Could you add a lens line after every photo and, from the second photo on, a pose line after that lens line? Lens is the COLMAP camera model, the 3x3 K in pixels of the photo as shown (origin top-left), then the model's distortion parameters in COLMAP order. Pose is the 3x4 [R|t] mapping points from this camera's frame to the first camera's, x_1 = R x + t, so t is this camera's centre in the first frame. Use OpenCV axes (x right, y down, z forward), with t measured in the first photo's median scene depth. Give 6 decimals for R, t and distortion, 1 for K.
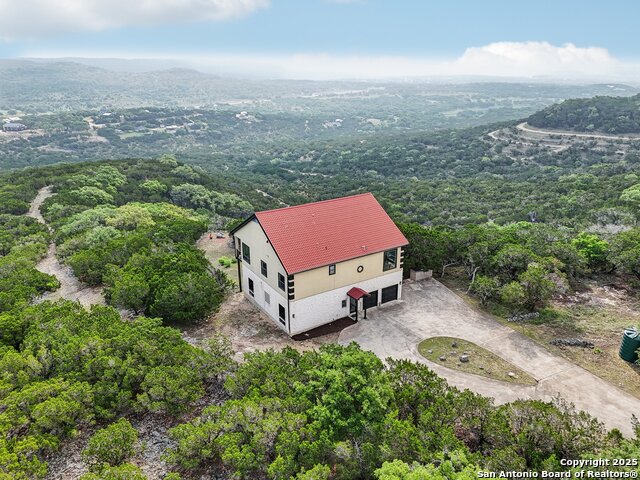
lens RADIAL K [[480.1, 0, 320.7], [0, 480.1, 243.9], [0, 0, 1]] dist [0.060043, -0.049870]
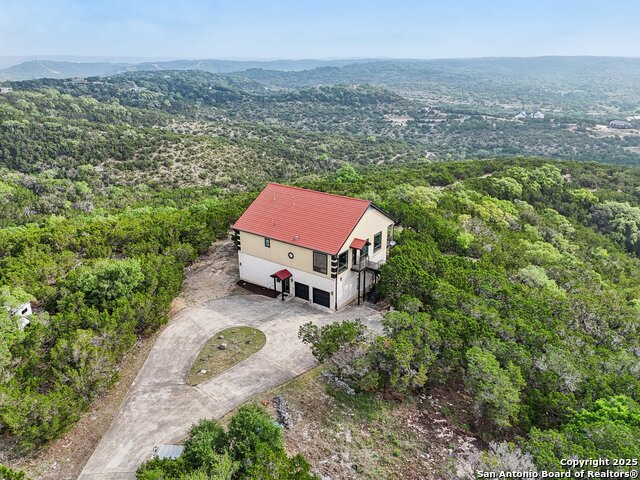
lens RADIAL K [[480.1, 0, 319.5], [0, 480.1, 240.6], [0, 0, 1]] dist [0.060043, -0.049870]
pose [[0.367612, 0.327542, -0.870389, 0.162180], [-0.329796, 0.921011, 0.207301, -0.035038], [0.869538, 0.210844, 0.446597, 0.088574]]
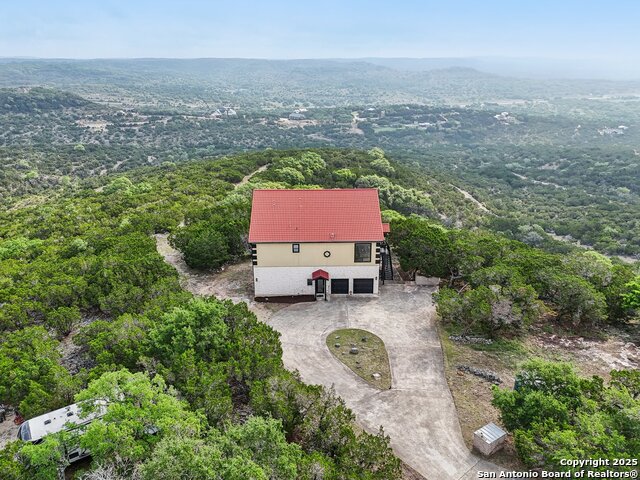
lens RADIAL K [[480.1, 0, 318.8], [0, 480.1, 243.0], [0, 0, 1]] dist [0.060043, -0.049870]
pose [[0.852302, 0.184517, -0.489422, 0.092681], [-0.183976, 0.981673, 0.049716, -0.003570], [0.489626, 0.047669, 0.870629, 0.007175]]
